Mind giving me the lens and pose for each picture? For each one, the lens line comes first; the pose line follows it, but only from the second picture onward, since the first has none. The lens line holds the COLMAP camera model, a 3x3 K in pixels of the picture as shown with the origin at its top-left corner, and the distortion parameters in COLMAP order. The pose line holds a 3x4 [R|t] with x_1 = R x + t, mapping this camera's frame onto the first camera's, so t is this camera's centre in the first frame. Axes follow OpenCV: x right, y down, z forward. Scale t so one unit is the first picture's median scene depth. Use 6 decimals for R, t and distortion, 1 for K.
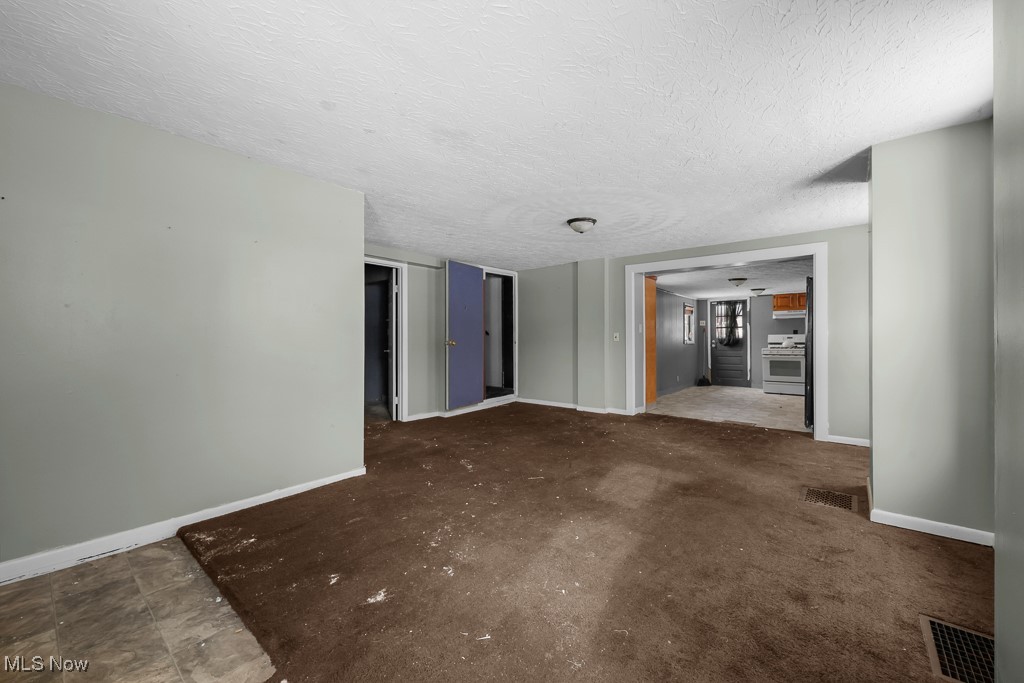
lens RADIAL K [[420.4, 0, 511.1], [0, 420.4, 337.7], [0, 0, 1]] dist [0.021473, -0.002035]
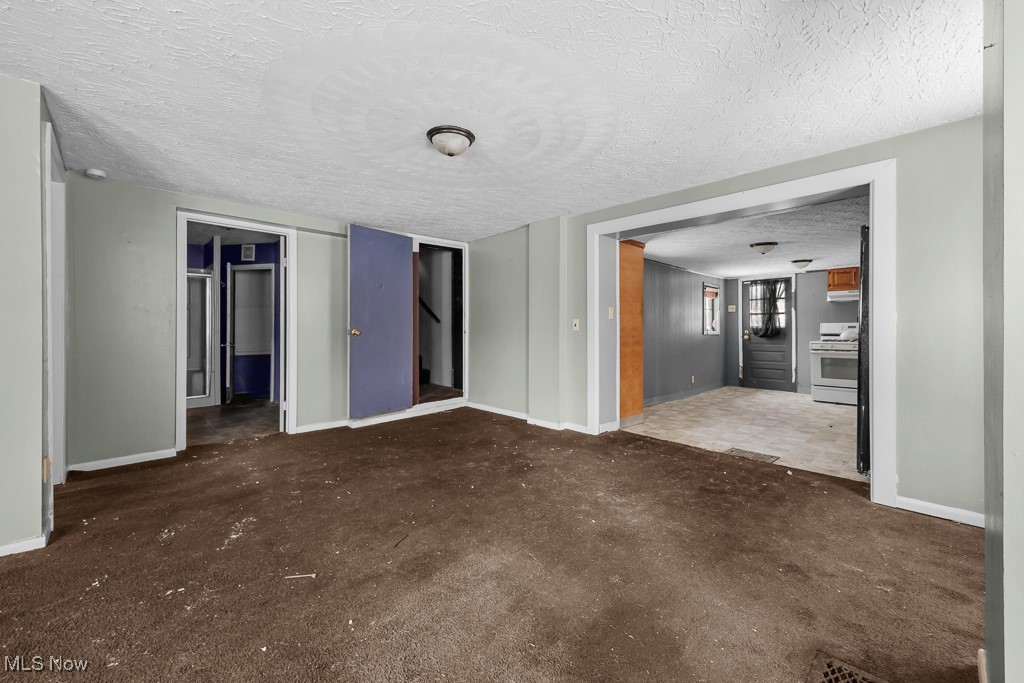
lens RADIAL K [[420.4, 0, 501.1], [0, 420.4, 327.0], [0, 0, 1]] dist [0.021473, -0.002035]
pose [[0.991273, 0.002206, -0.131806, 0.217060], [-0.002311, 0.999997, -0.000638, 0.002687], [0.131805, 0.000937, 0.991275, 0.265454]]
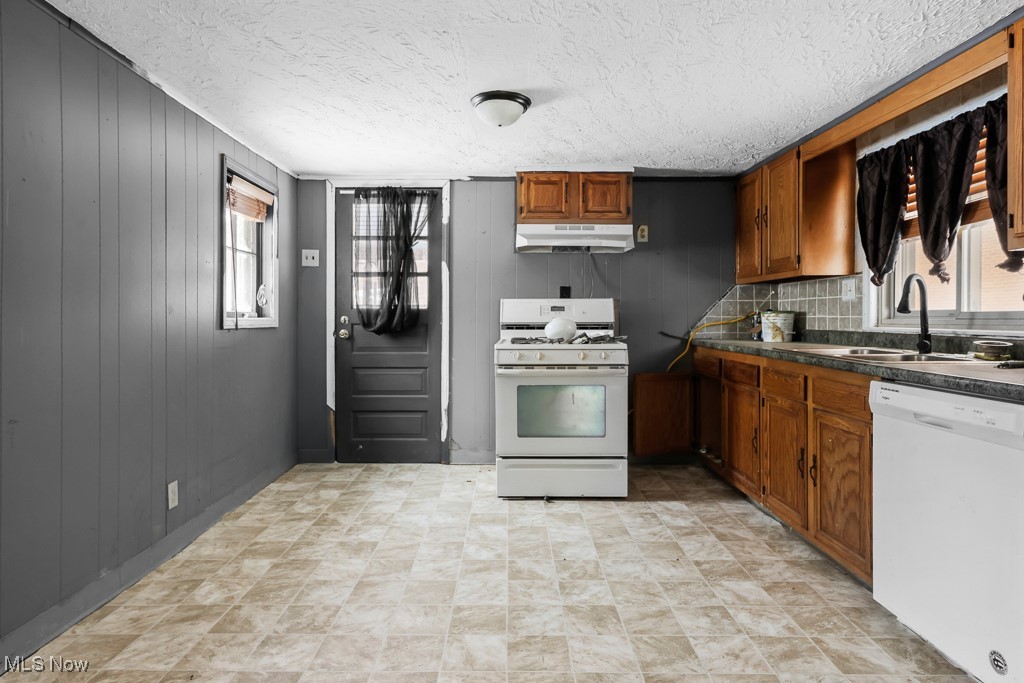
lens RADIAL K [[622.8, 0, 513.5], [0, 622.8, 317.7], [0, 0, 1]] dist [0.038745, -0.001565]
pose [[0.777778, 0.005994, 0.628511, 0.481323], [-0.009629, 0.999951, 0.002380, 0.008831], [-0.628465, -0.007903, 0.777797, 0.947913]]
